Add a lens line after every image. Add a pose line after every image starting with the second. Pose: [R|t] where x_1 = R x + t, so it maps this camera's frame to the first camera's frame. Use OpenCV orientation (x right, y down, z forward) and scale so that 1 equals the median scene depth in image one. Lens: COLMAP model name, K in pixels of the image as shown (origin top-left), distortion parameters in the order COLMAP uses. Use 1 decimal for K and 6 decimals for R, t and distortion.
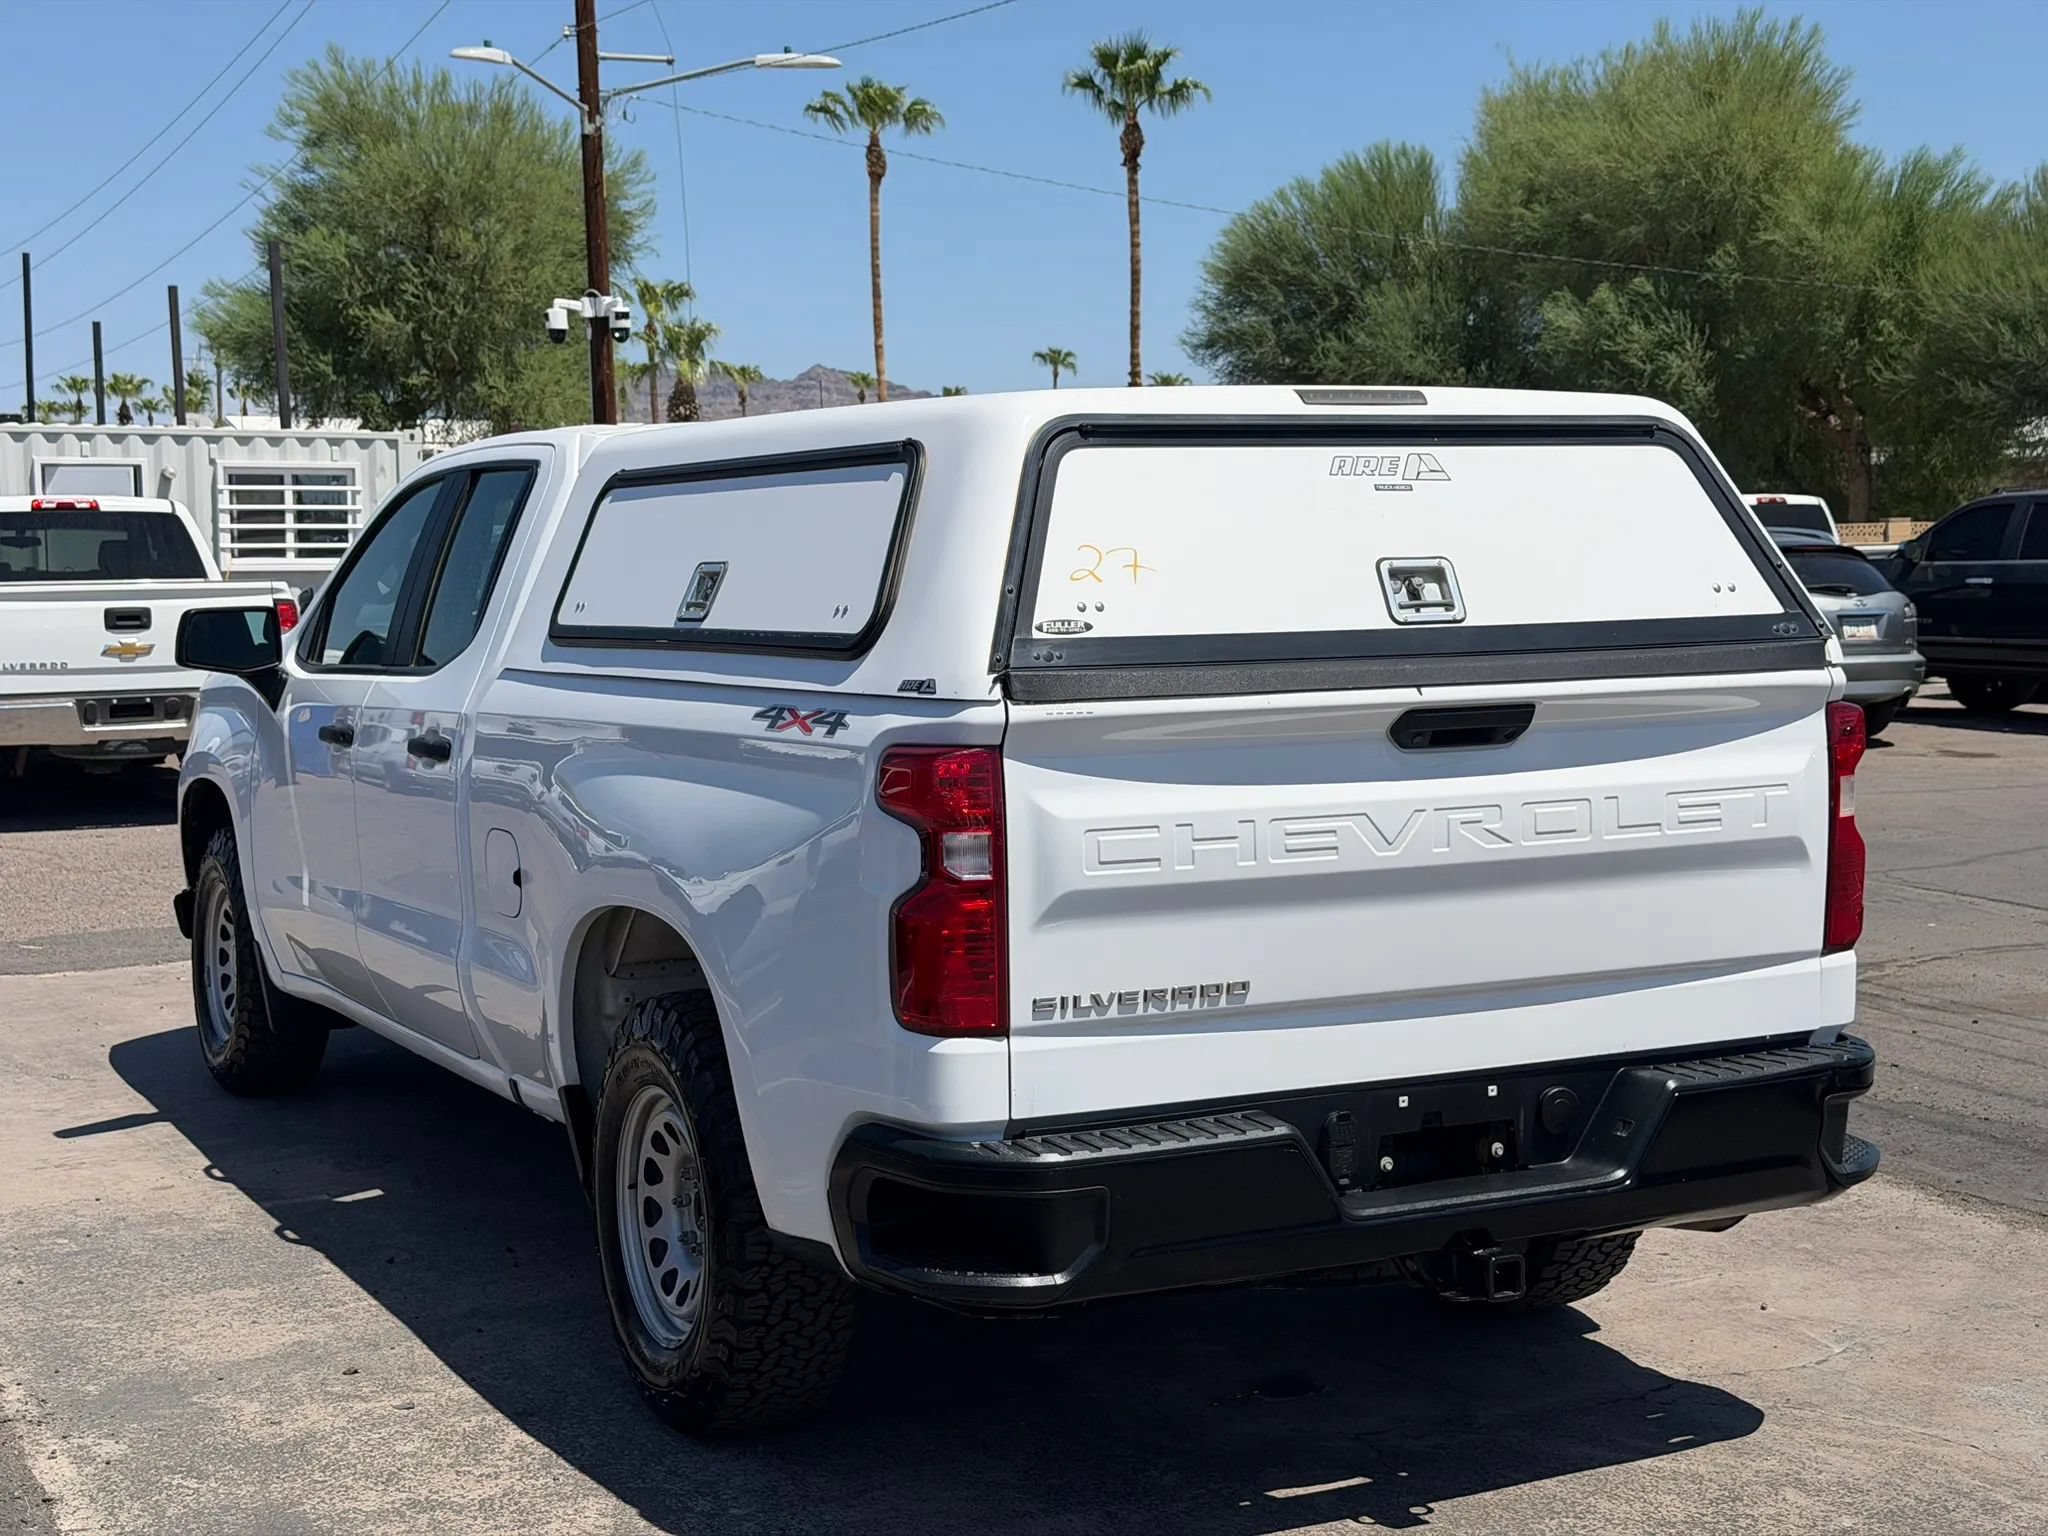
lens RADIAL K [[2863.8, 0, 1019.7], [0, 2863.8, 773.0], [0, 0, 1]] dist [0.115995, 0.000000]
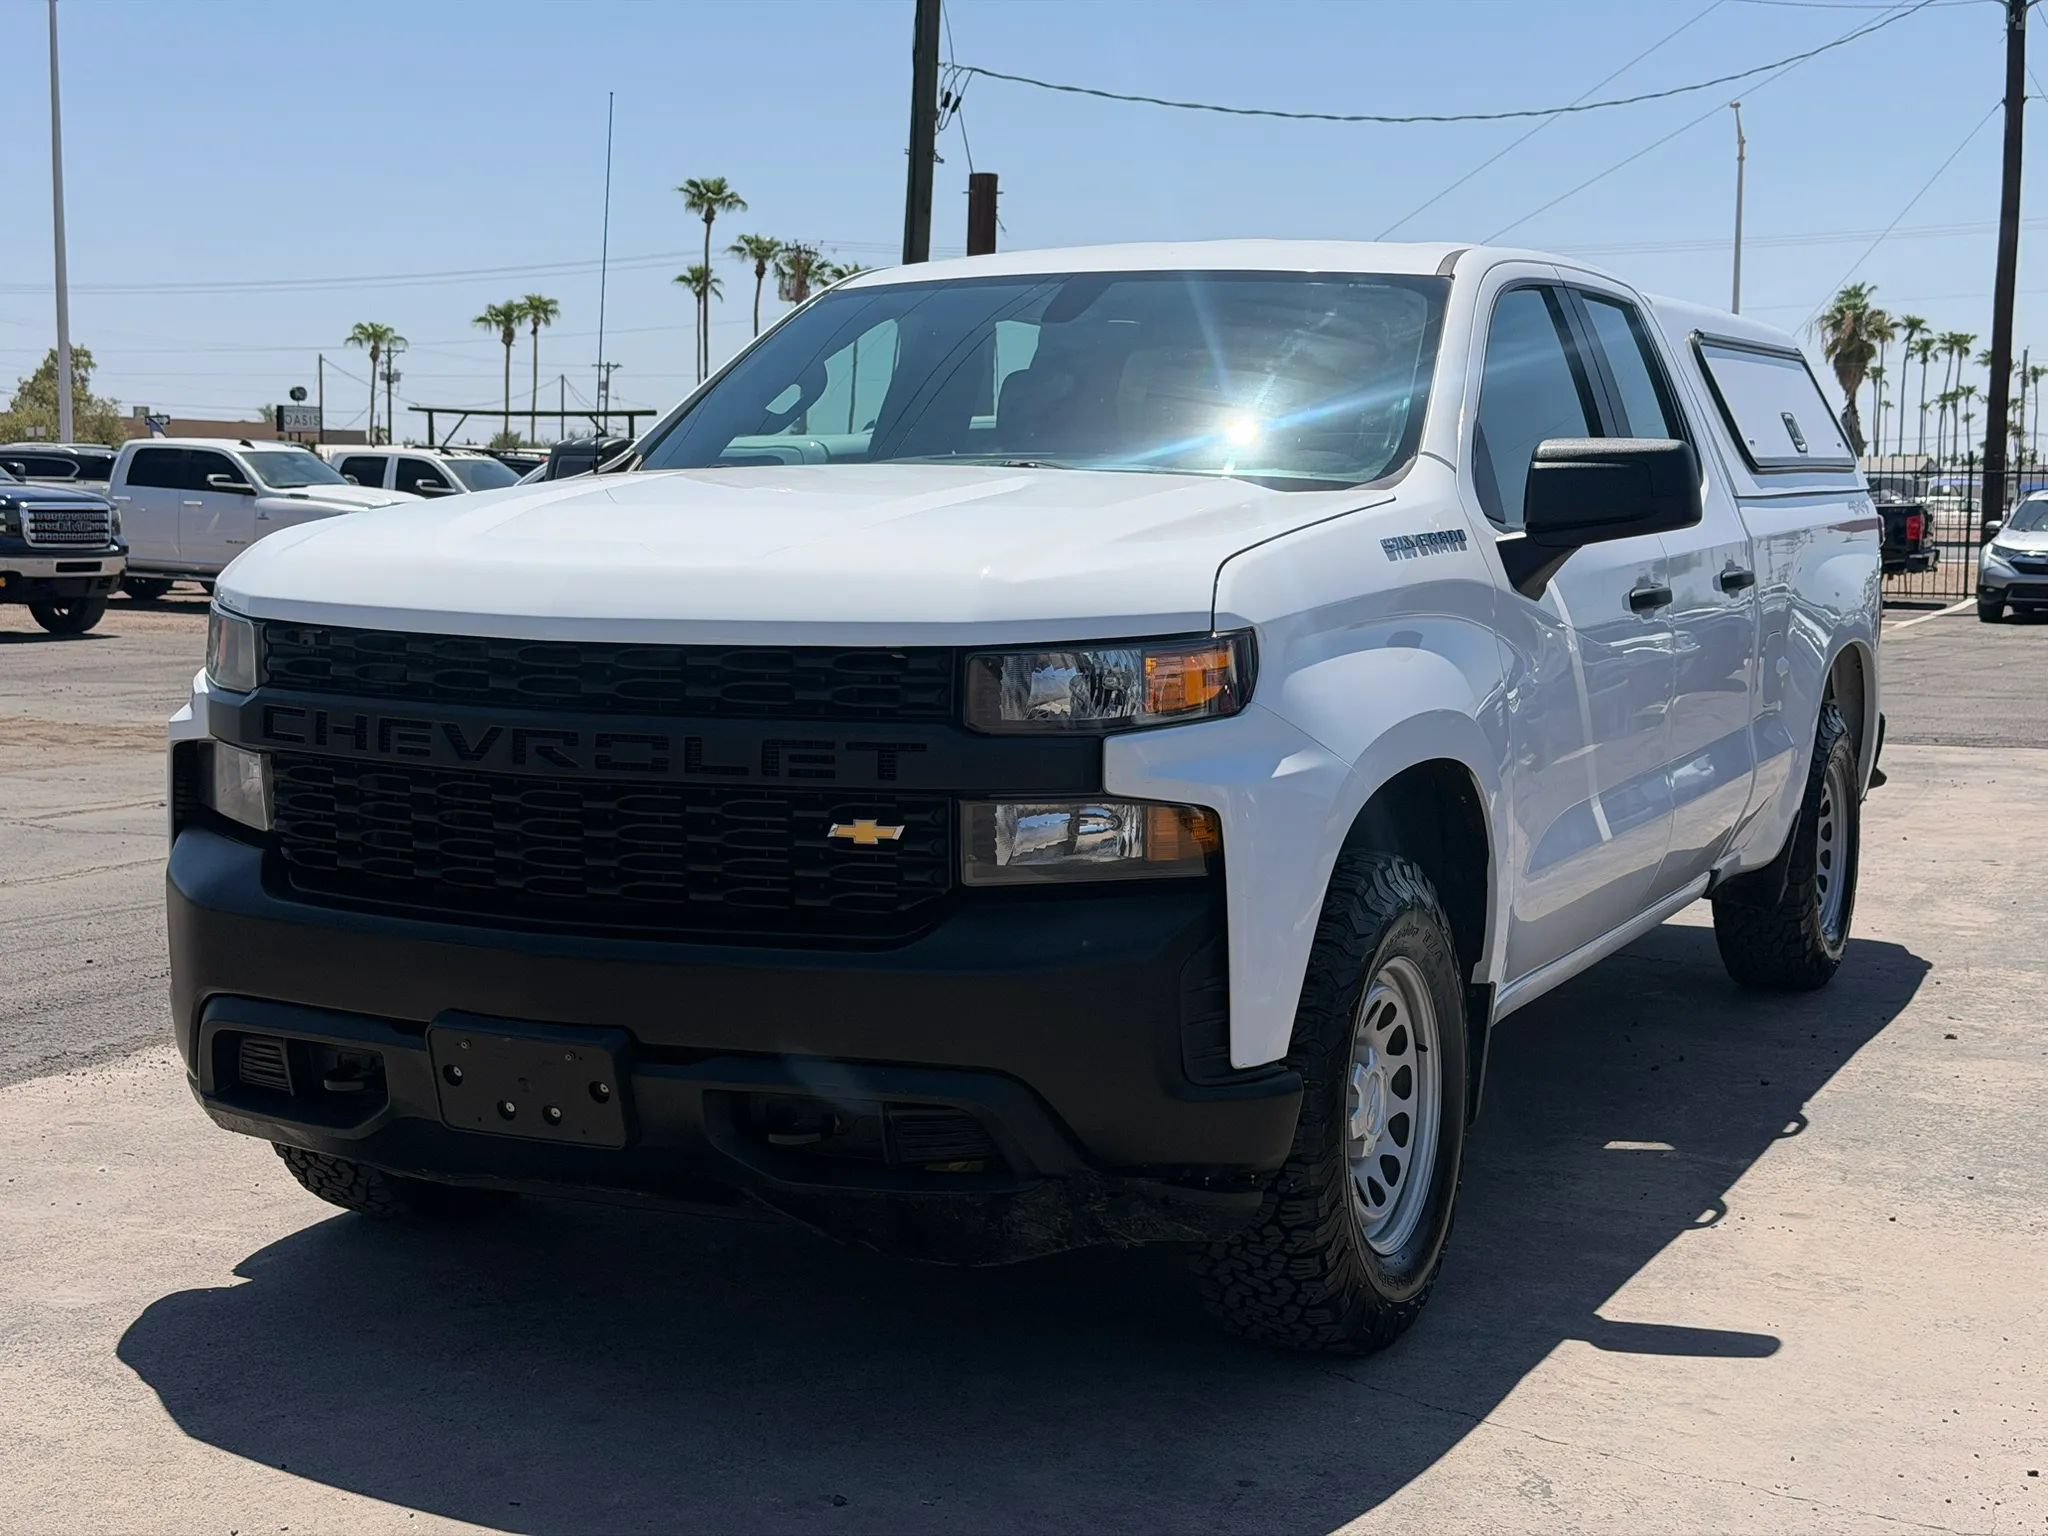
lens RADIAL K [[2863.8, 0, 1018.0], [0, 2863.8, 772.6], [0, 0, 1]] dist [0.115995, 0.000000]
pose [[-0.604741, -0.070505, 0.793295, -1.087883], [0.063929, 0.988562, 0.136593, -0.121556], [-0.793852, 0.133318, -0.593317, 2.276208]]
